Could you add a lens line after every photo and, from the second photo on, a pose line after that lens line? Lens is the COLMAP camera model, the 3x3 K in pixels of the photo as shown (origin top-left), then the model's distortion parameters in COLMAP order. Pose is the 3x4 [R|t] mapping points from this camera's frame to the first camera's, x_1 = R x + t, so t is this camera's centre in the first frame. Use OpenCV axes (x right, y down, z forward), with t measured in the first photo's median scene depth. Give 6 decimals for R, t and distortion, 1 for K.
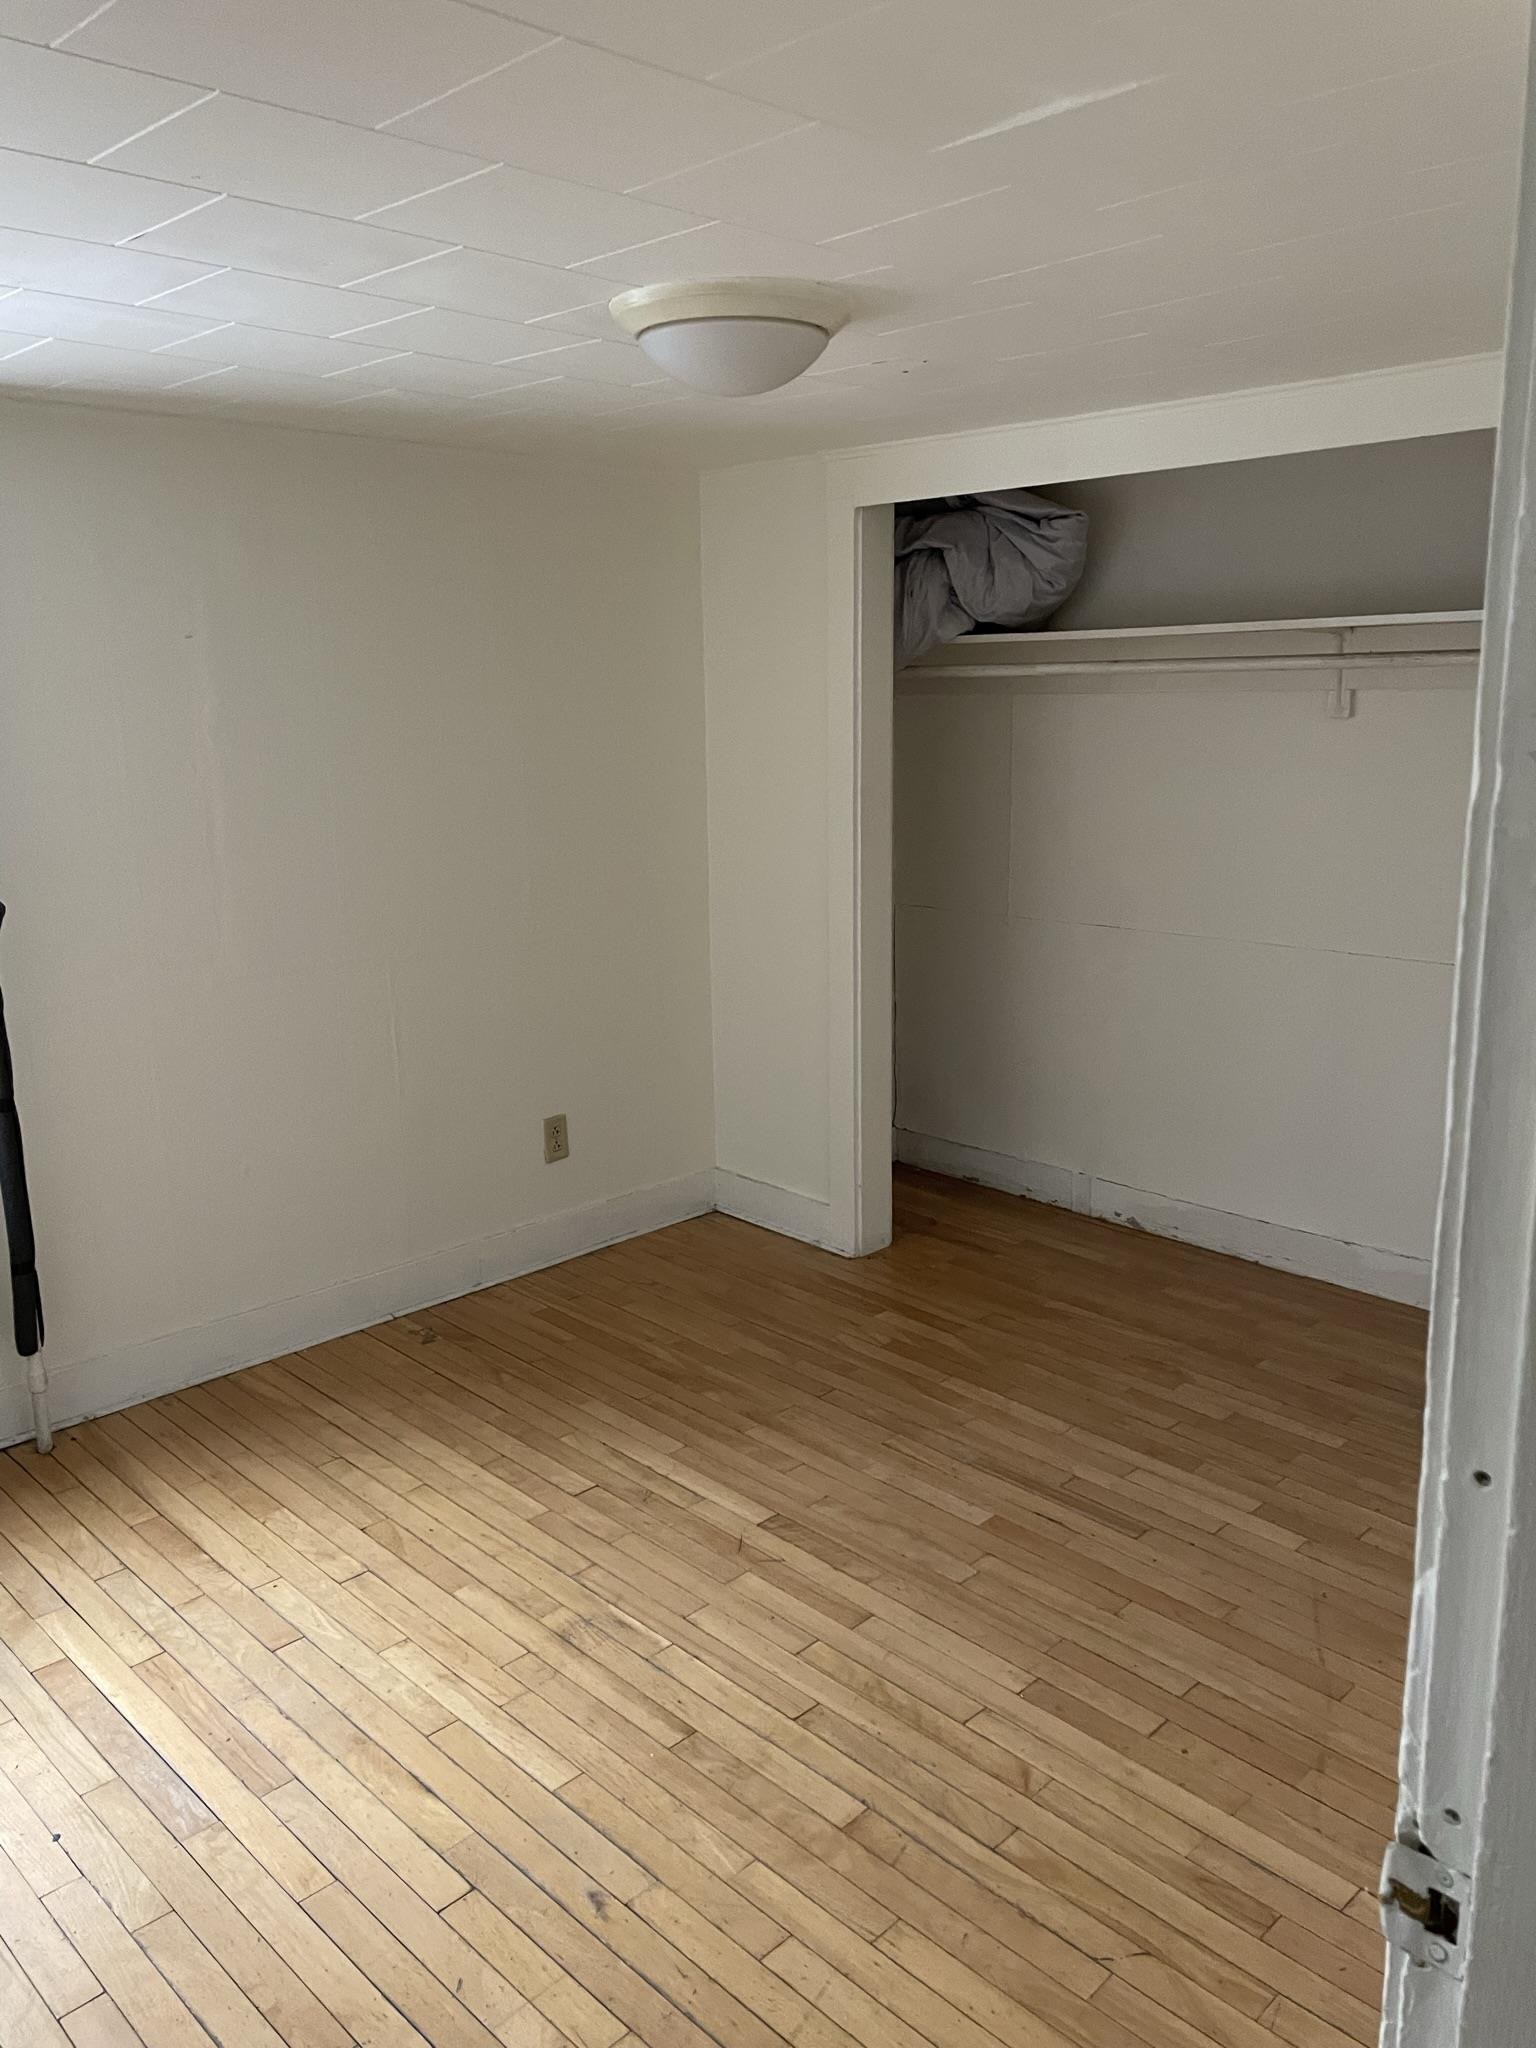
lens RADIAL K [[1539.9, 0, 793.5], [0, 1539.9, 997.1], [0, 0, 1]] dist [0.087205, -0.109805]
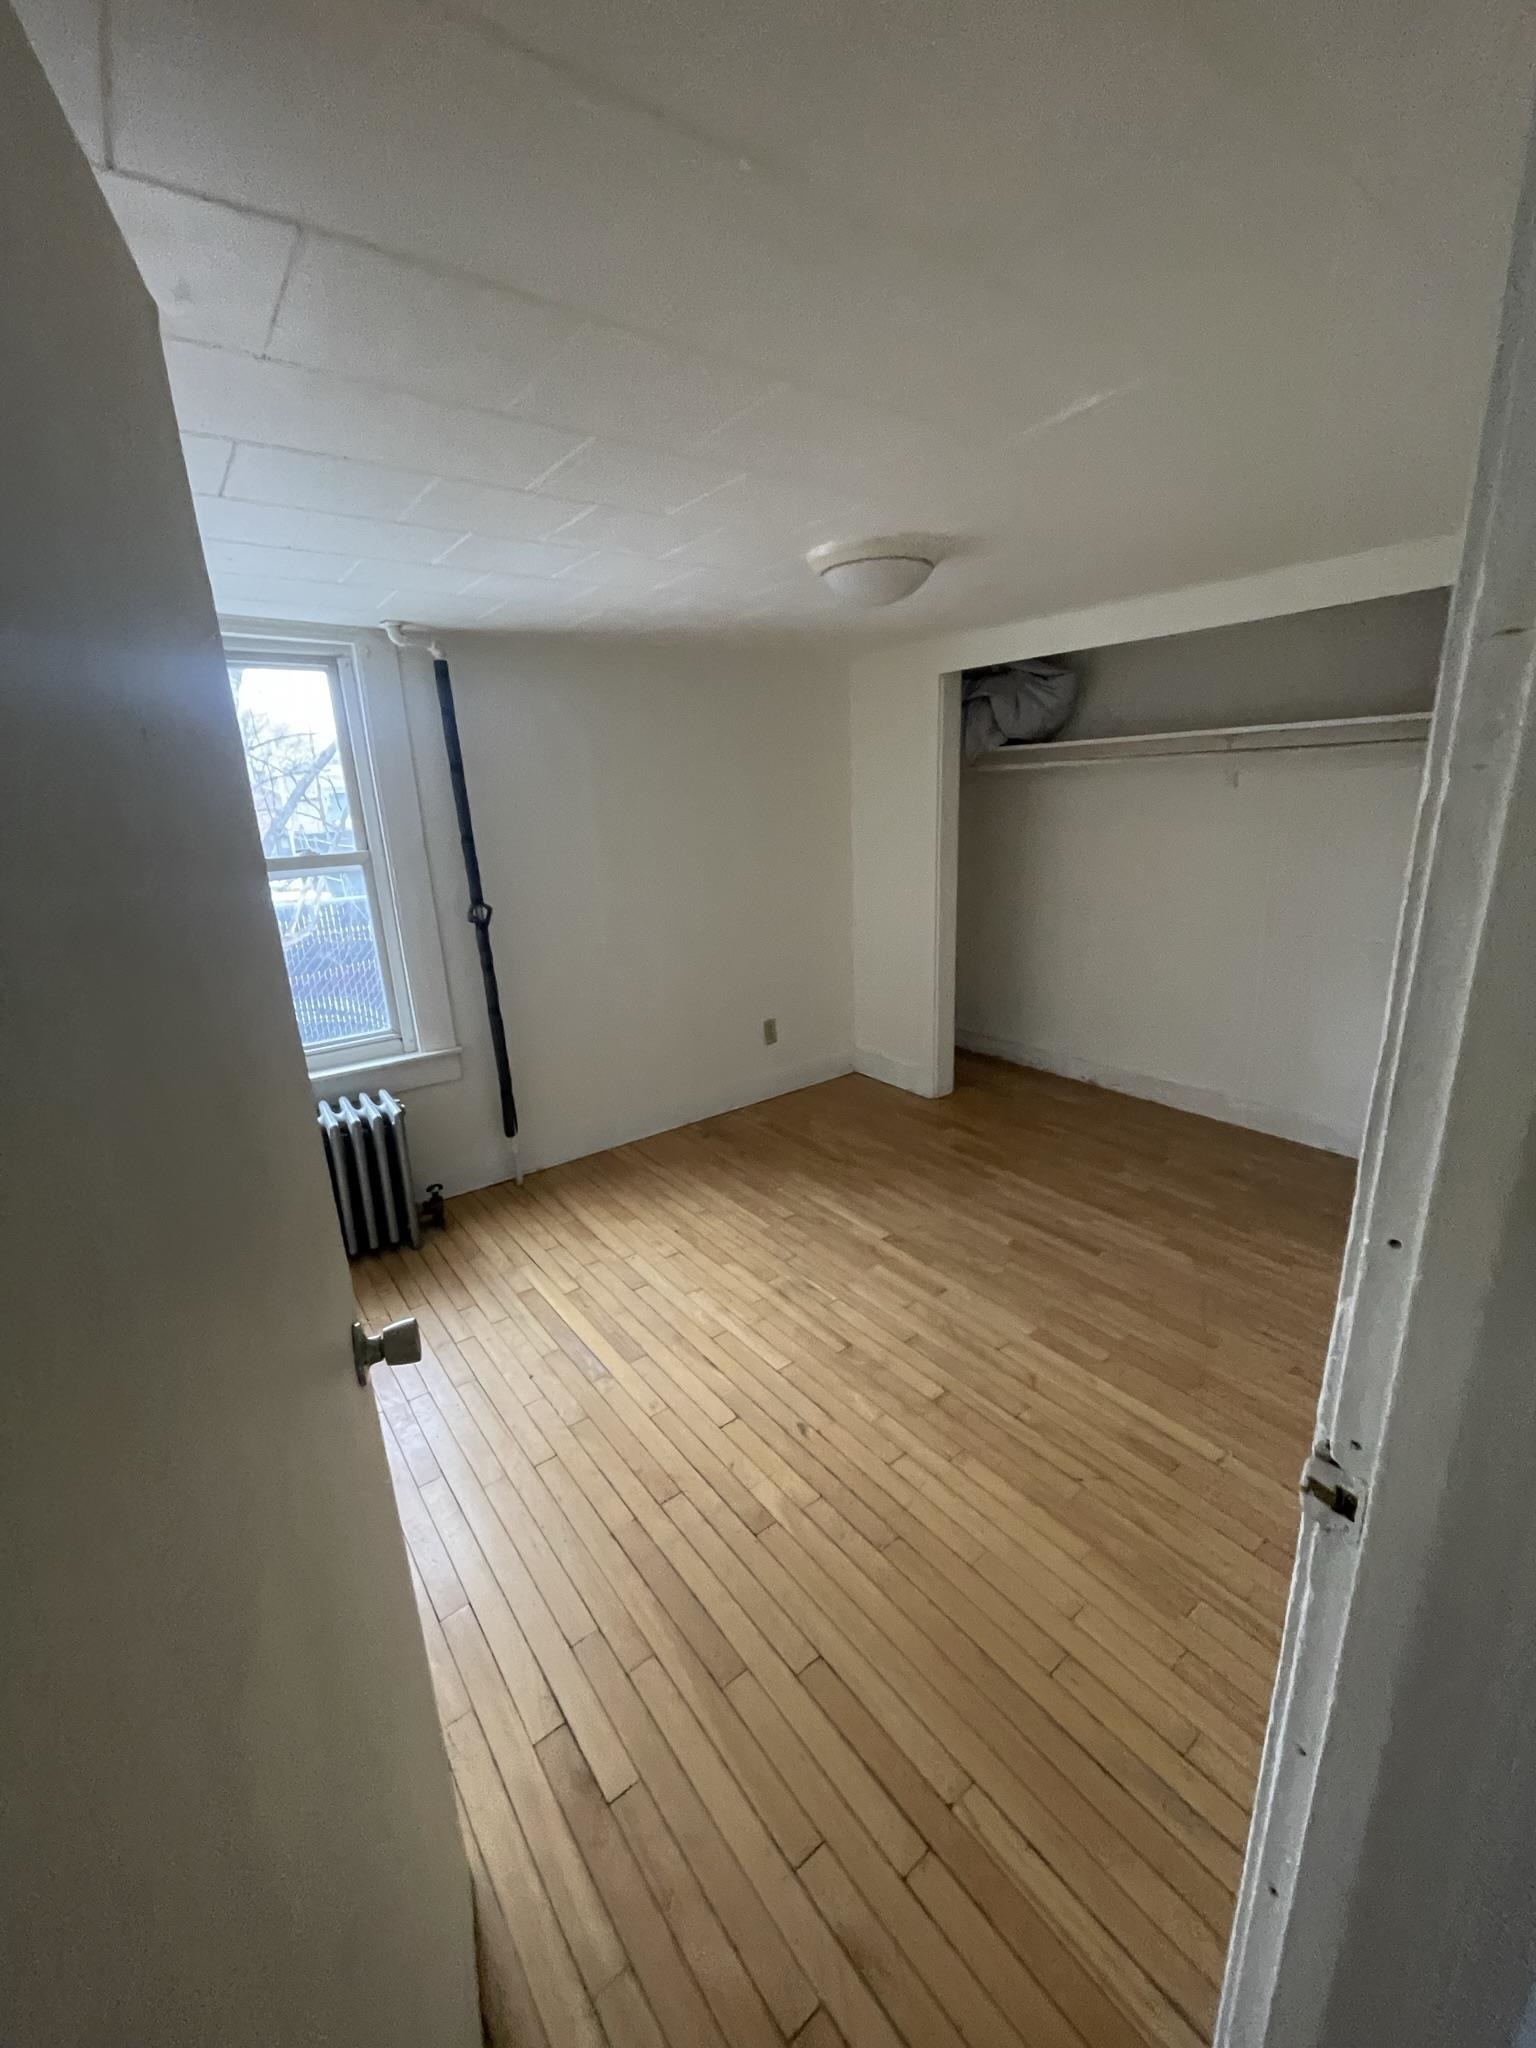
lens RADIAL K [[826.5, 0, 772.1], [0, 826.5, 1023.2], [0, 0, 1]] dist [-0.003888, 0.000318]
pose [[0.989937, 0.007203, -0.141323, -0.018081], [0.003901, 0.996935, 0.078139, 0.005740], [0.141452, -0.077904, 0.986875, 0.032622]]
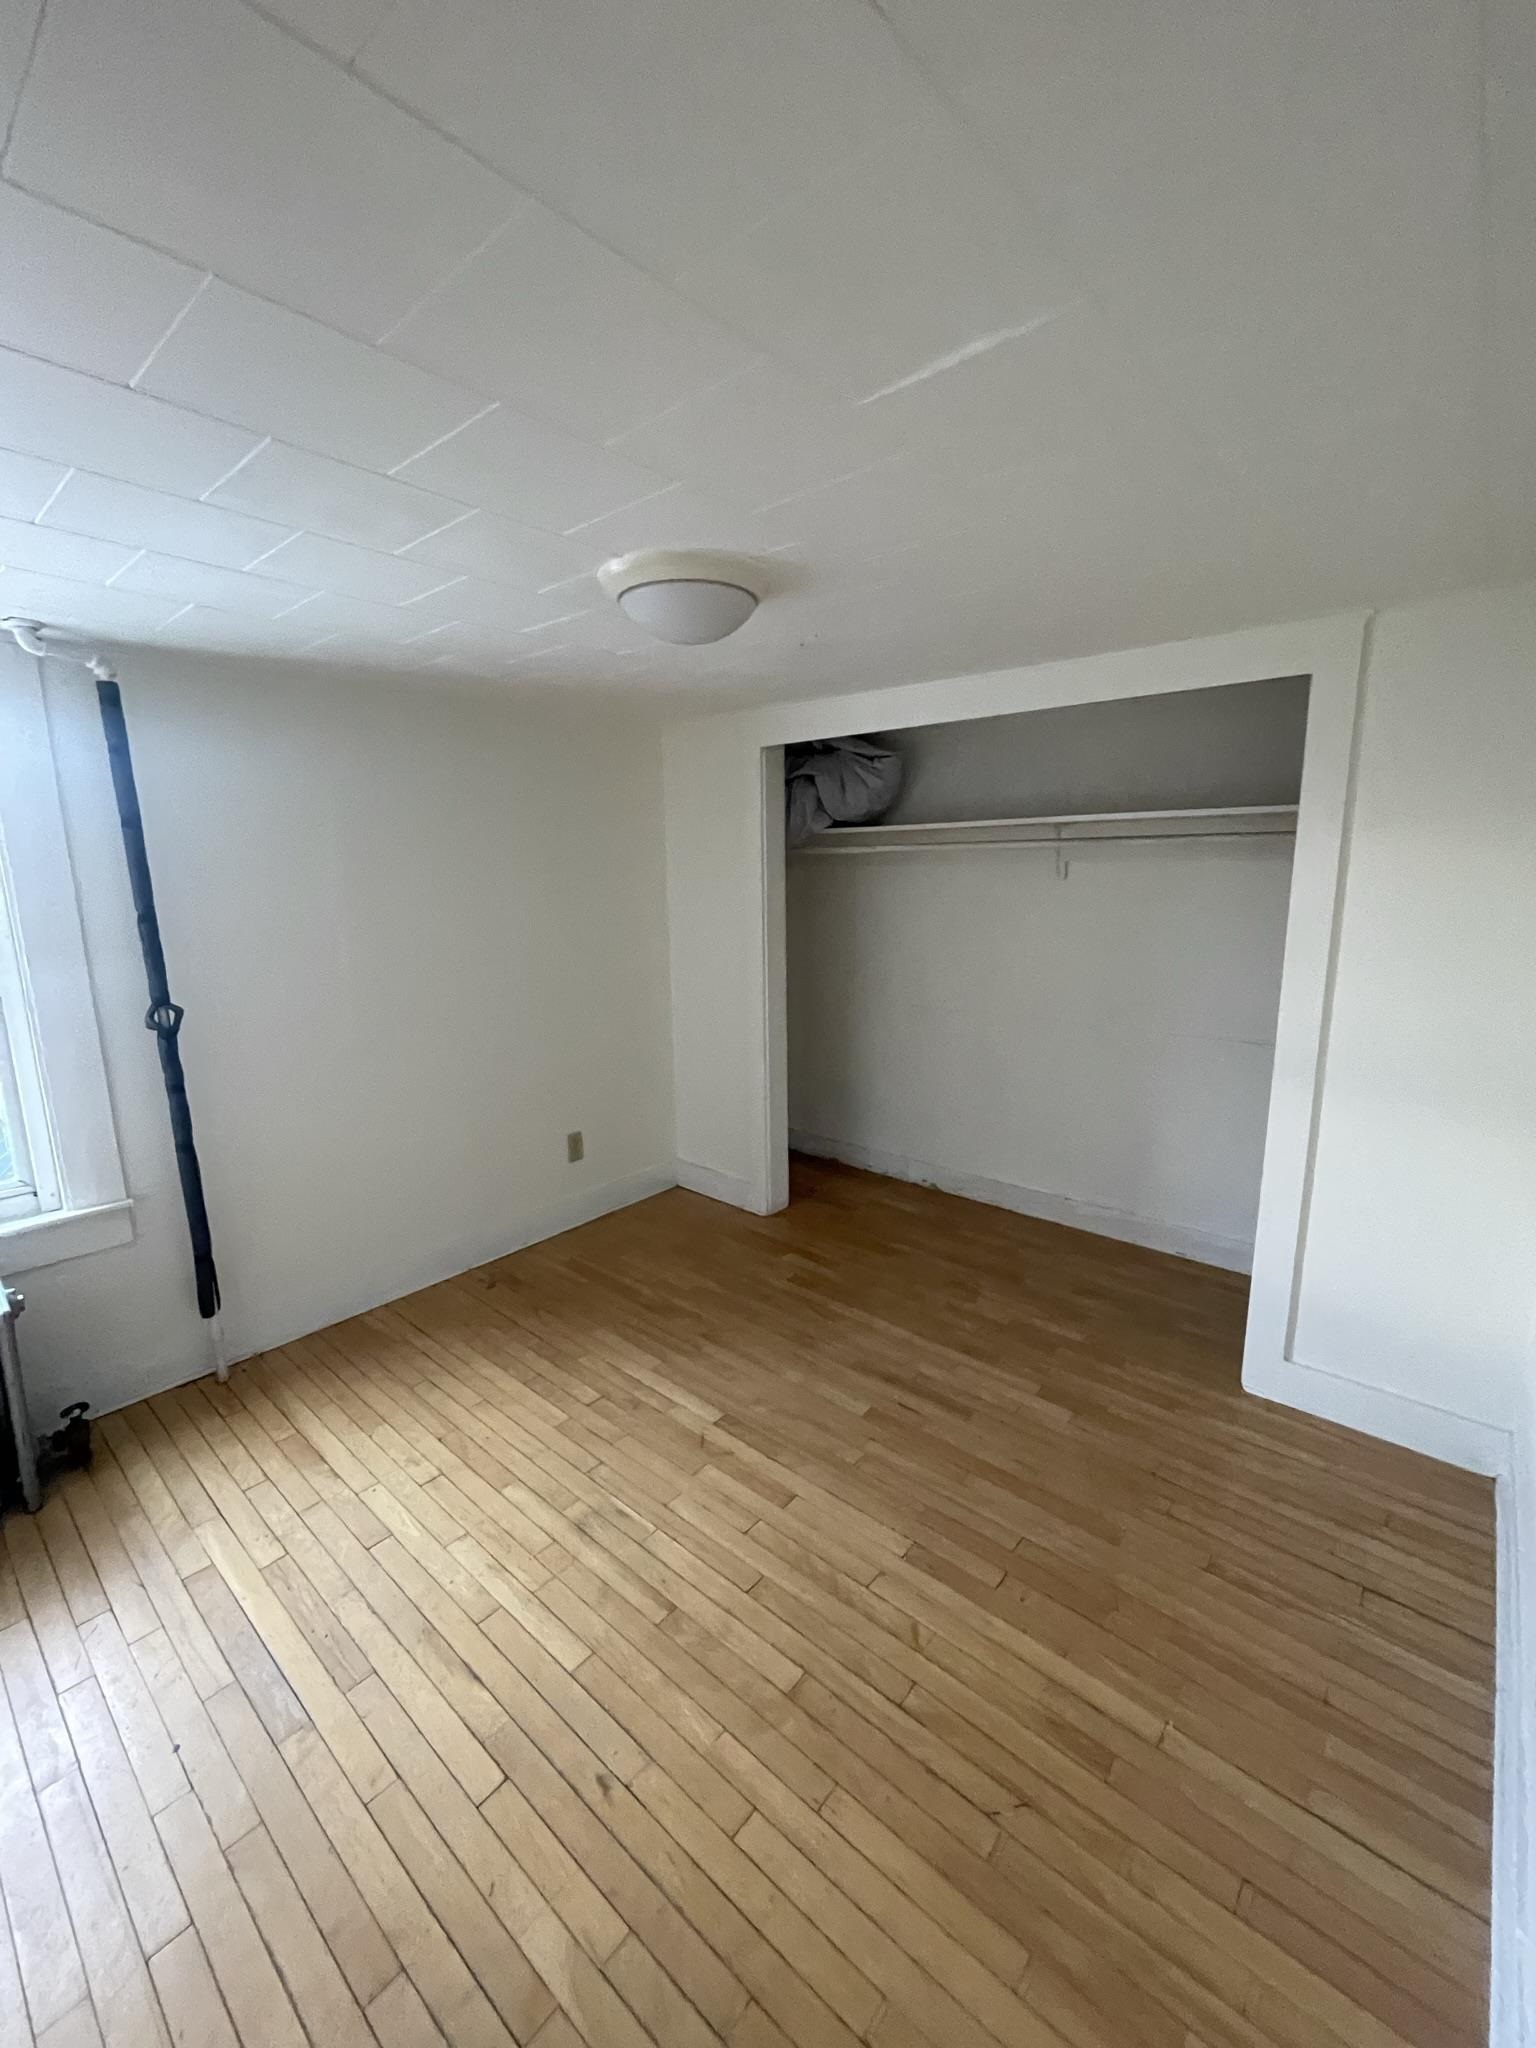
lens RADIAL K [[826.5, 0, 770.8], [0, 826.5, 1019.5], [0, 0, 1]] dist [-0.003888, 0.000318]
pose [[0.997401, -0.015256, 0.070423, -0.020583], [0.016502, 0.999717, -0.017151, -0.032037], [-0.070142, 0.018269, 0.997370, 0.235720]]
